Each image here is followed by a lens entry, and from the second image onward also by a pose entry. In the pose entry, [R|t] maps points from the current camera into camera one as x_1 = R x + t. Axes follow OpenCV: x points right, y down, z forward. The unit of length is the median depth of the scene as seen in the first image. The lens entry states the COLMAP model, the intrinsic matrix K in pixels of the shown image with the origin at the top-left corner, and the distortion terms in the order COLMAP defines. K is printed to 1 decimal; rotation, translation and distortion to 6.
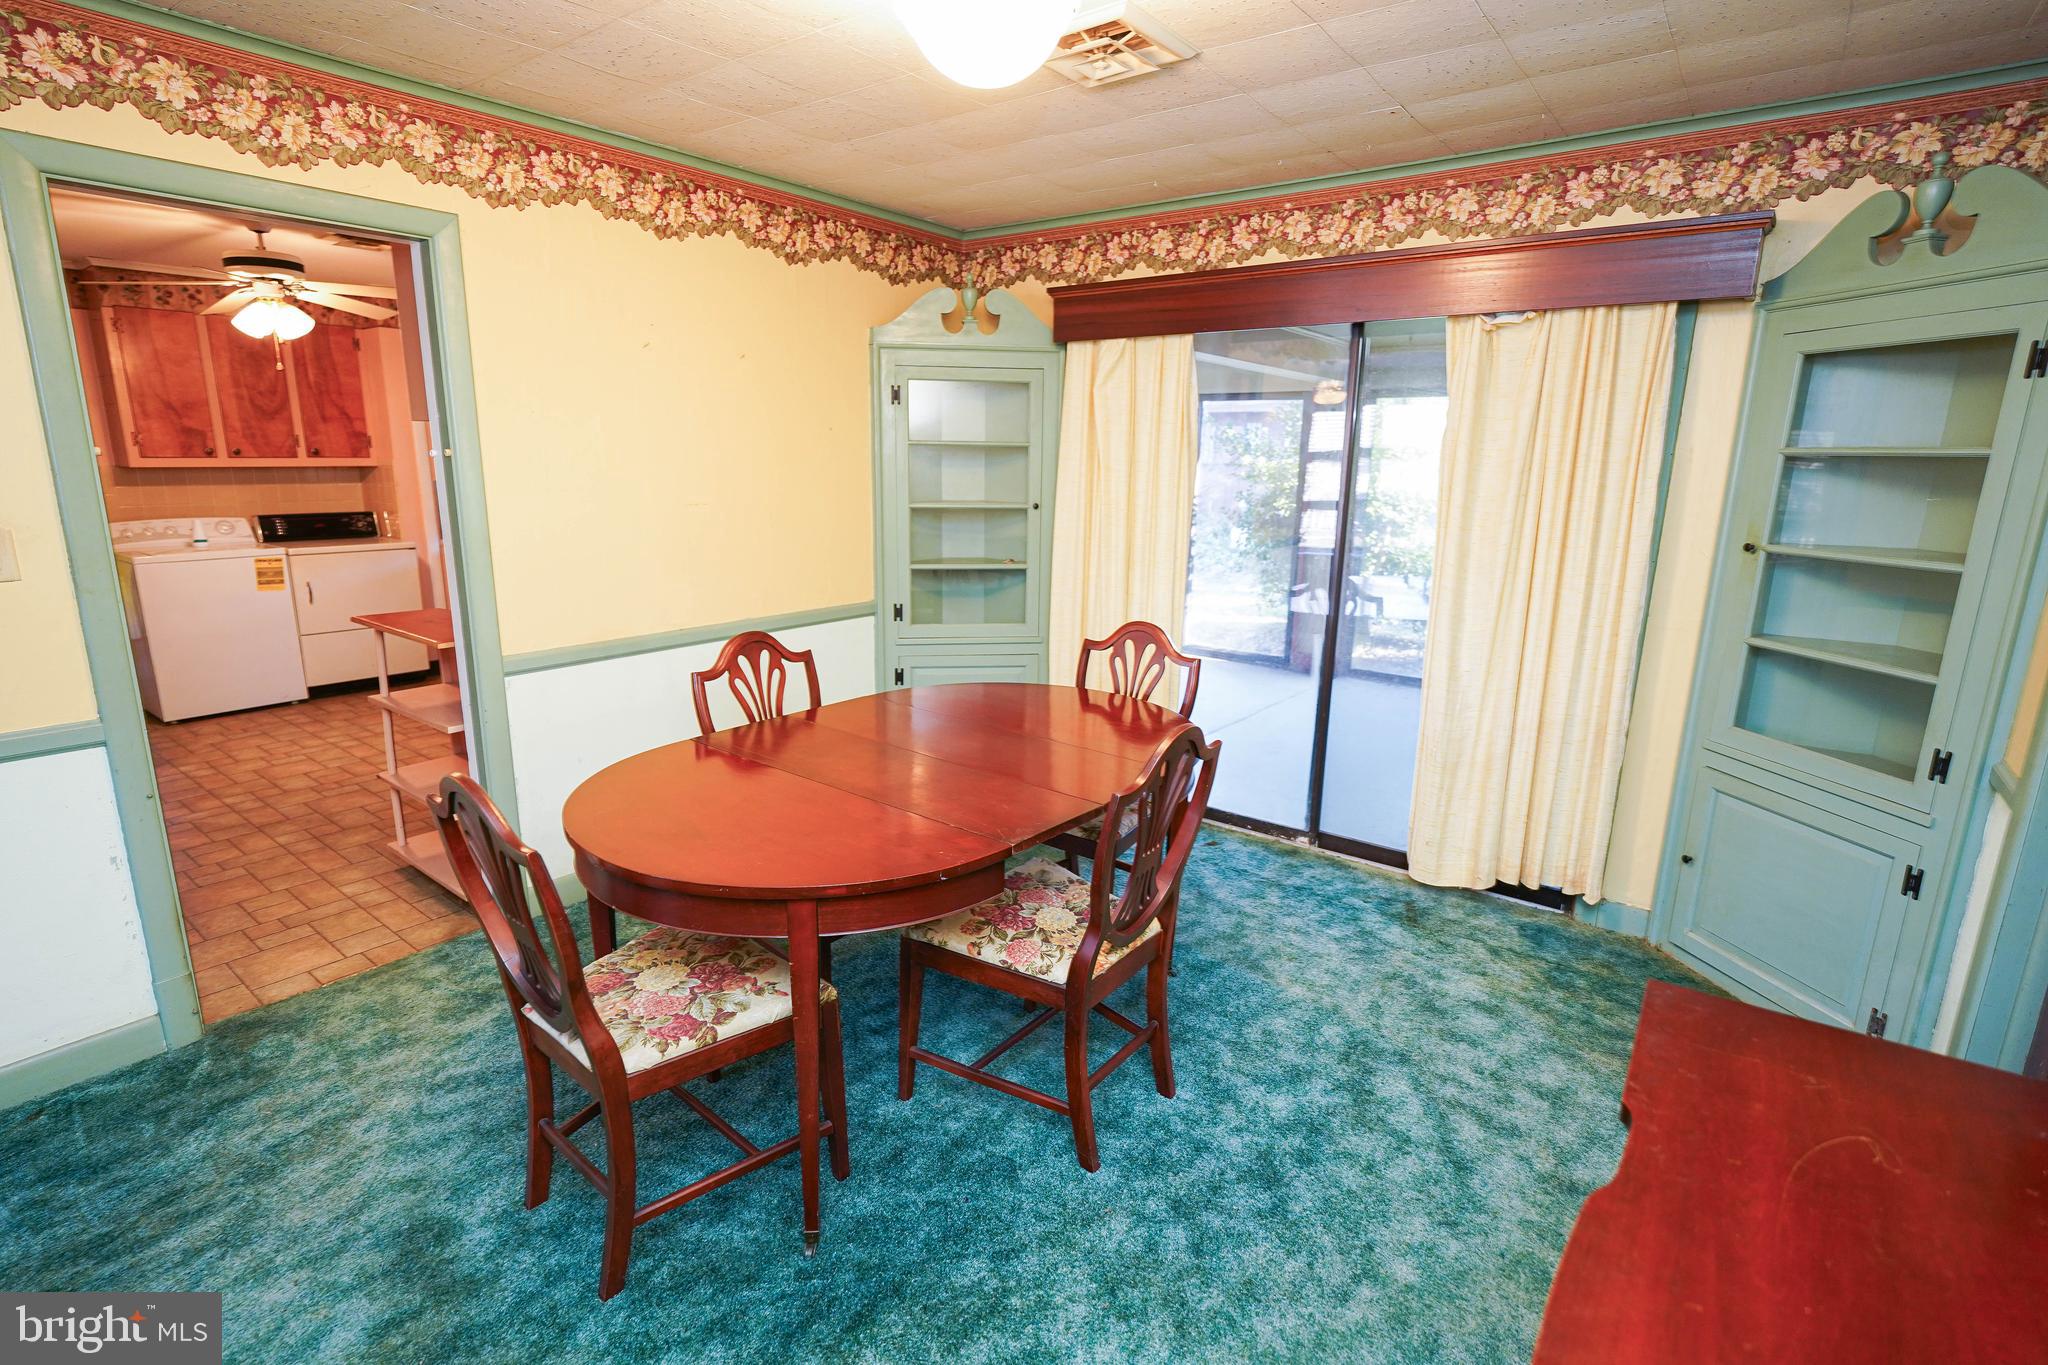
lens RADIAL K [[973.7, 0, 1024.0], [0, 973.7, 682.5], [0, 0, 1]] dist [-0.020132, -0.000040]
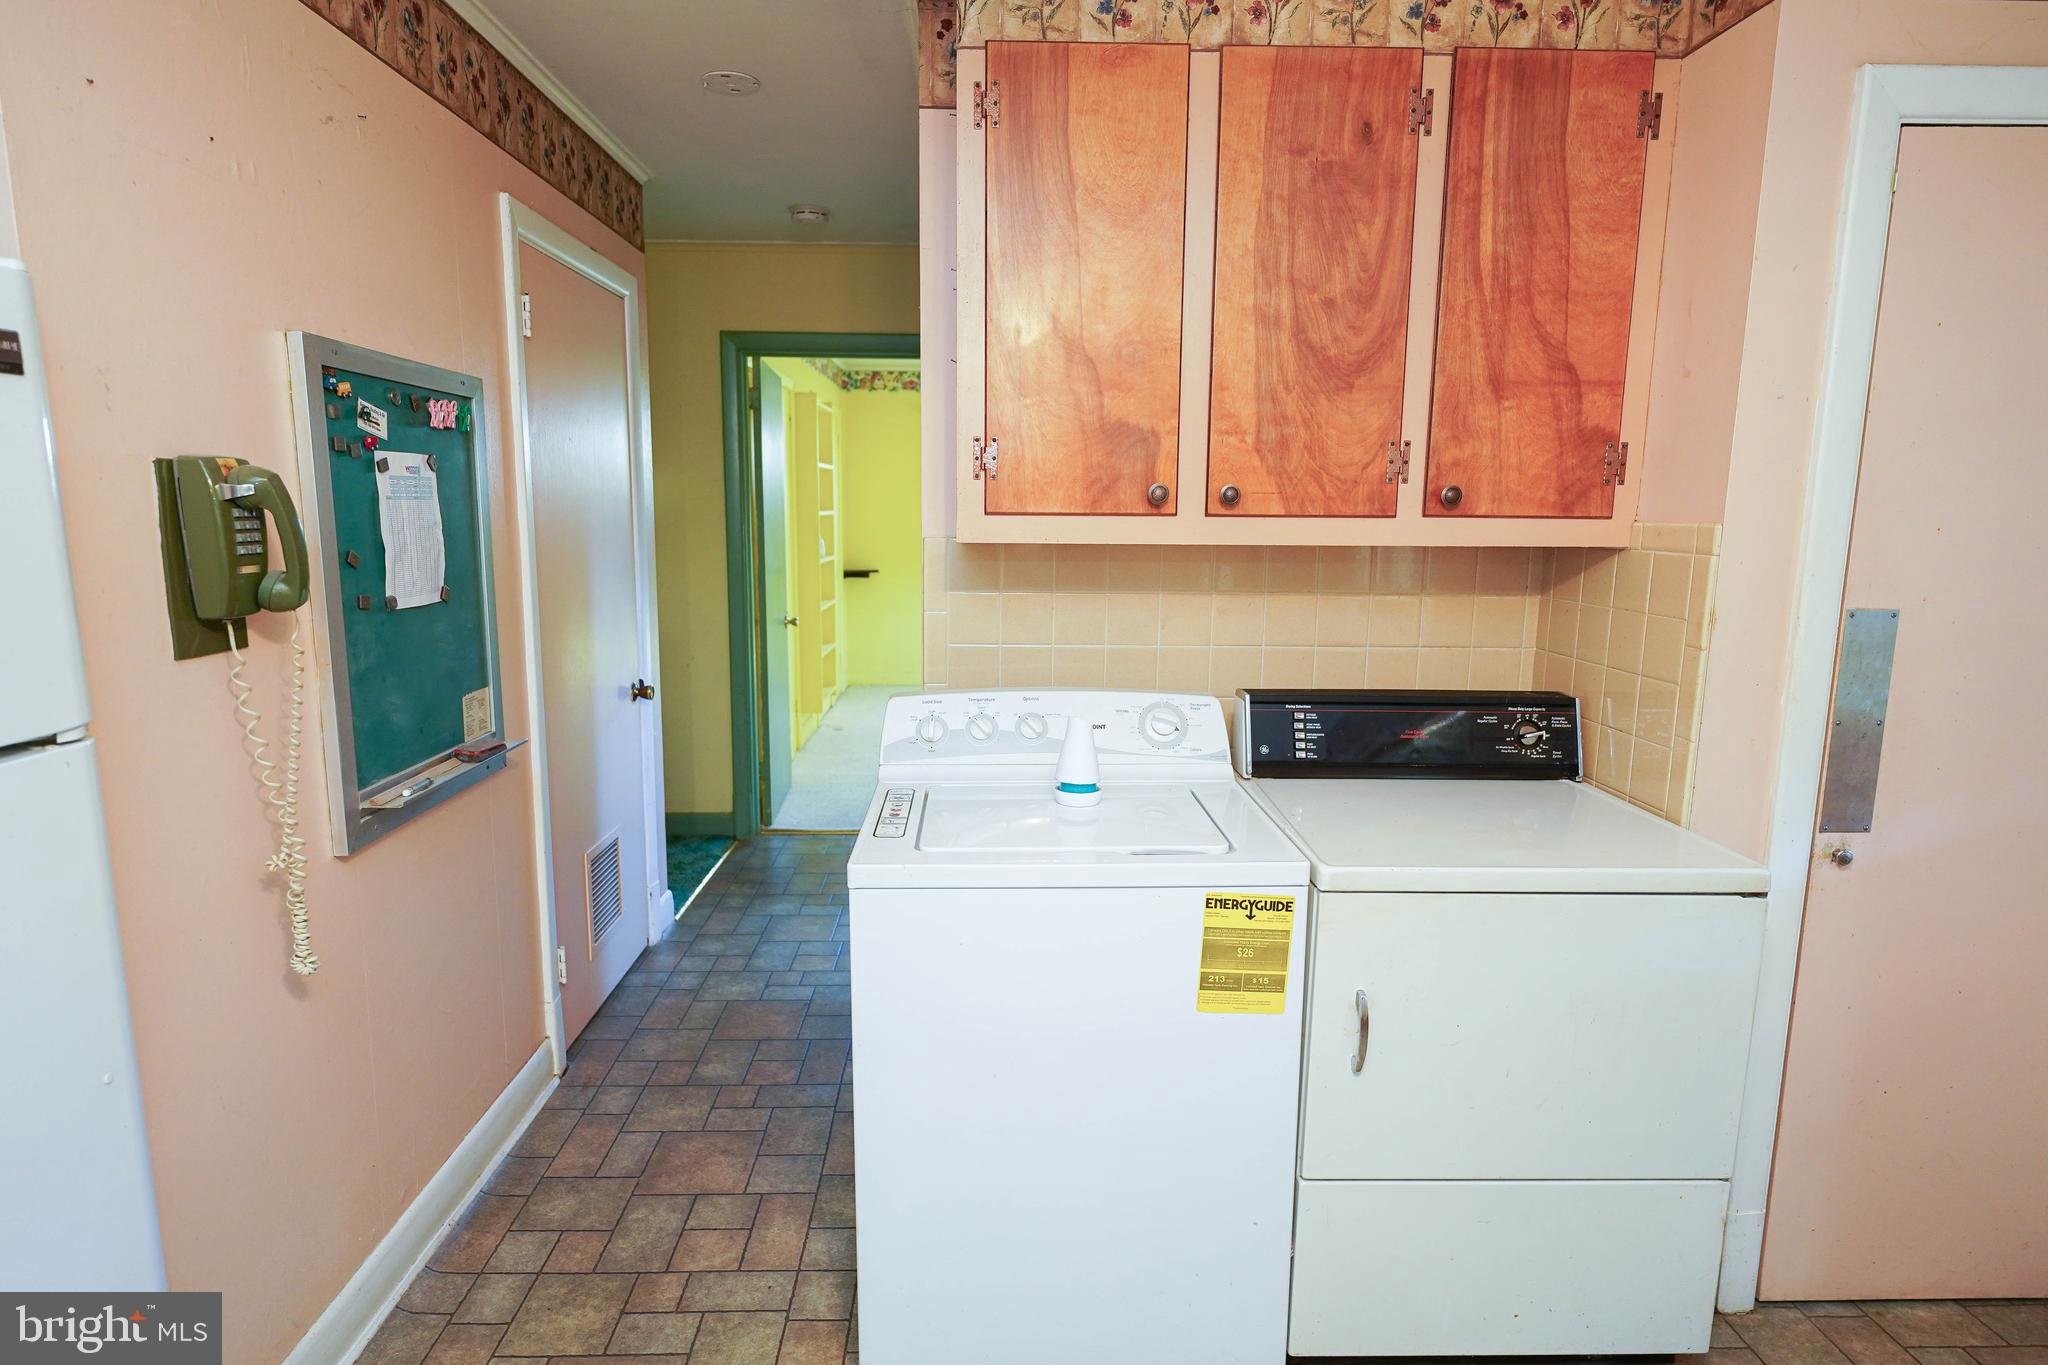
lens RADIAL K [[1098.6, 0, 1010.5], [0, 1098.6, 677.8], [0, 0, 1]] dist [-0.001190, -0.000470]
pose [[0.623208, 0.116595, -0.773316, -0.571840], [-0.178375, 0.983952, 0.004603, -0.168753], [0.761442, 0.135072, 0.634004, 0.714296]]
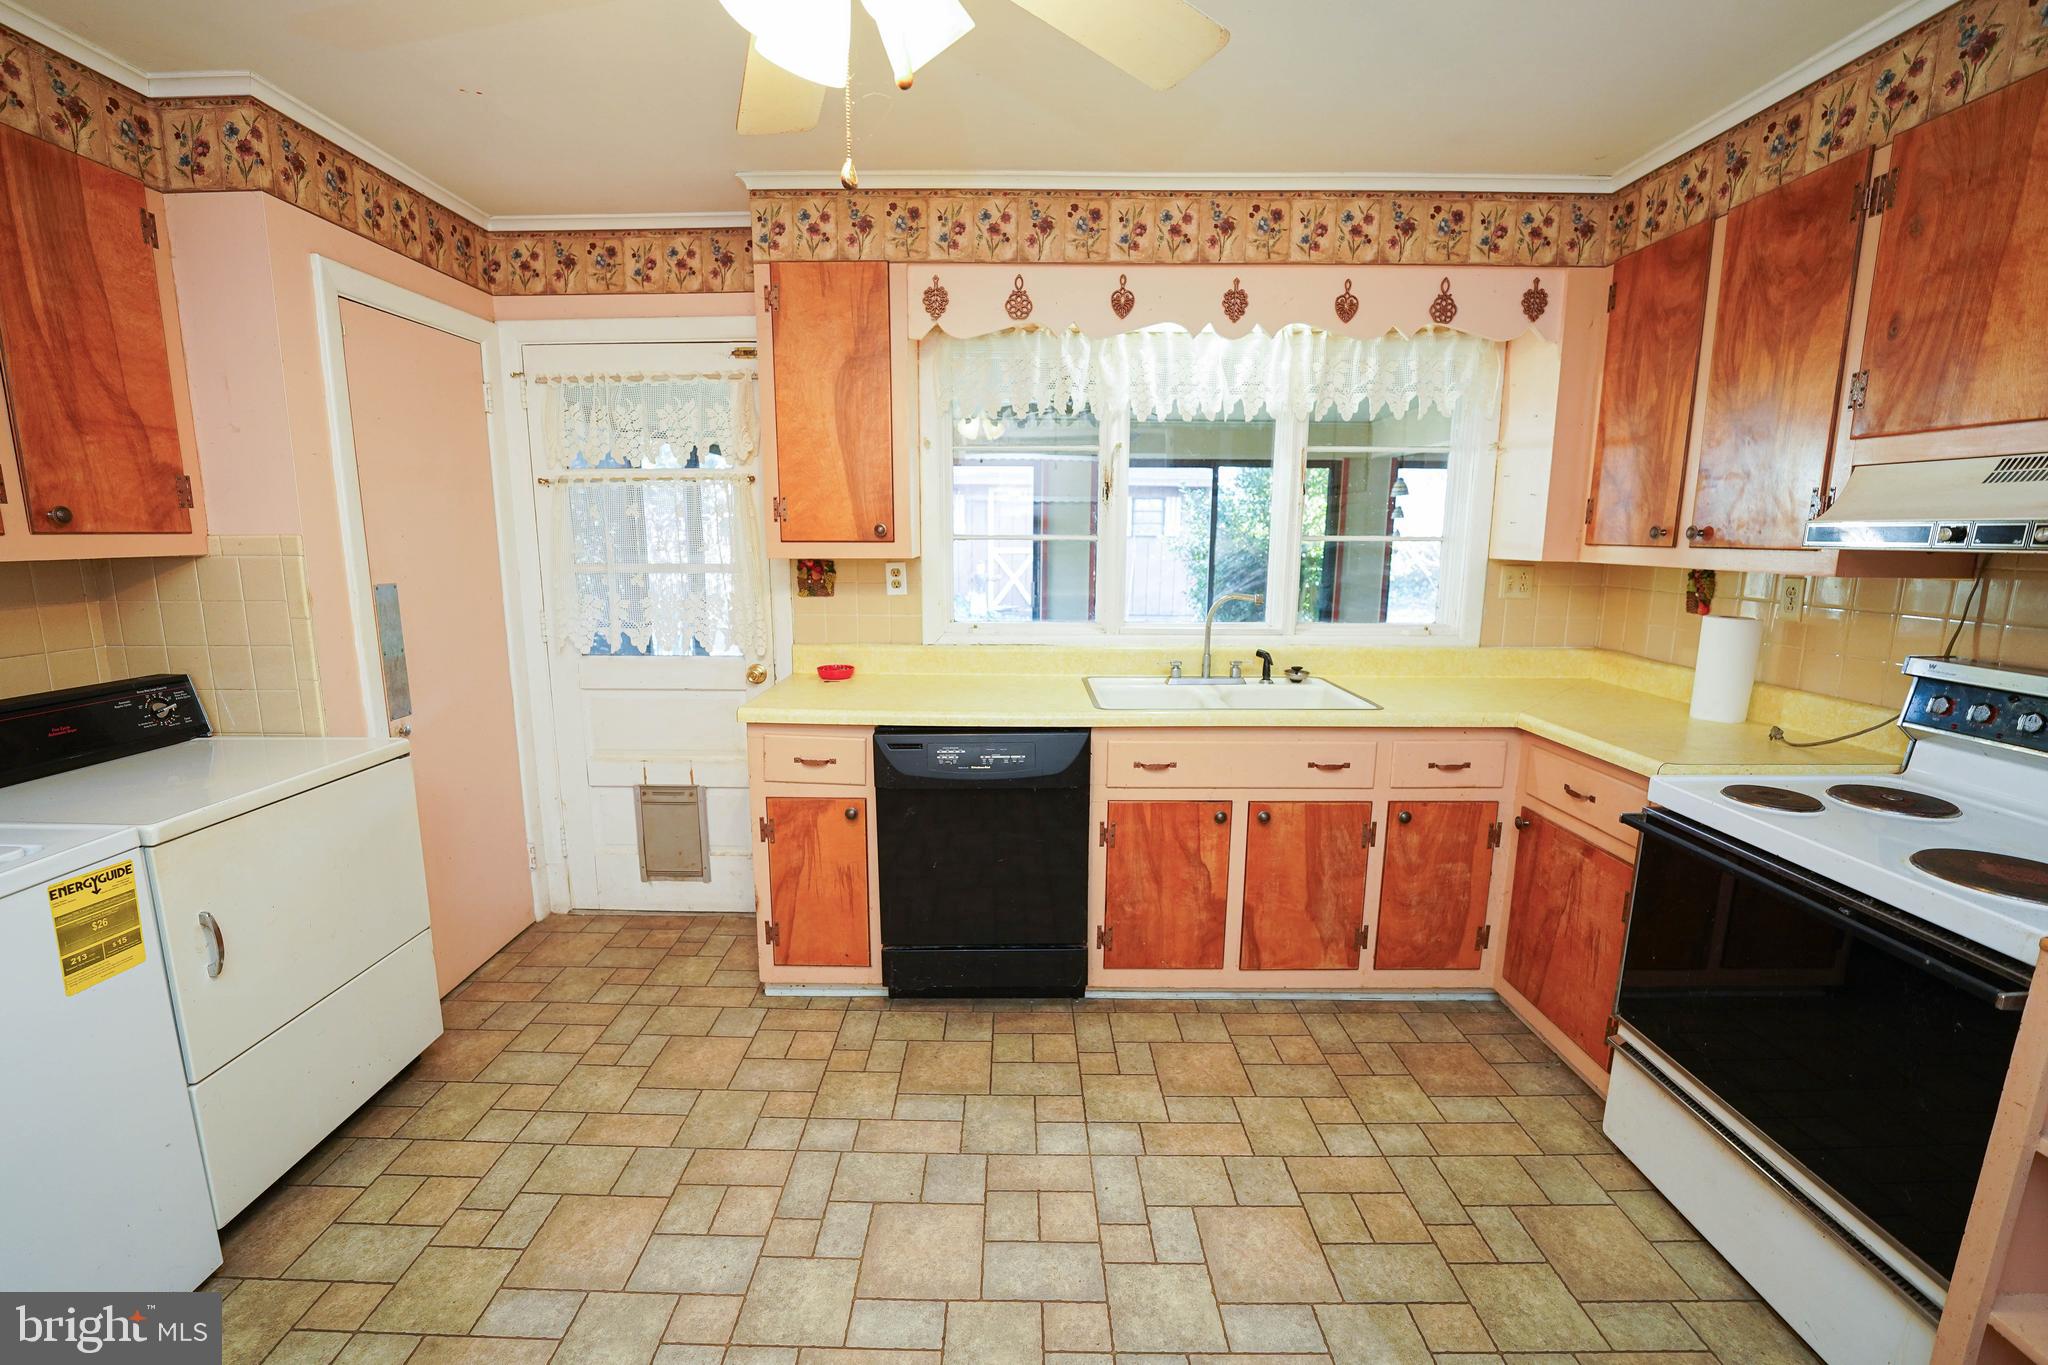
lens RADIAL K [[868.4, 0, 999.6], [0, 868.4, 672.1], [0, 0, 1]] dist [-0.000191, 0.000276]
pose [[0.802897, -0.109244, 0.586023, -0.676396], [0.145509, 0.989244, -0.014948, -0.138668], [-0.578086, 0.097273, 0.810157, 0.588421]]
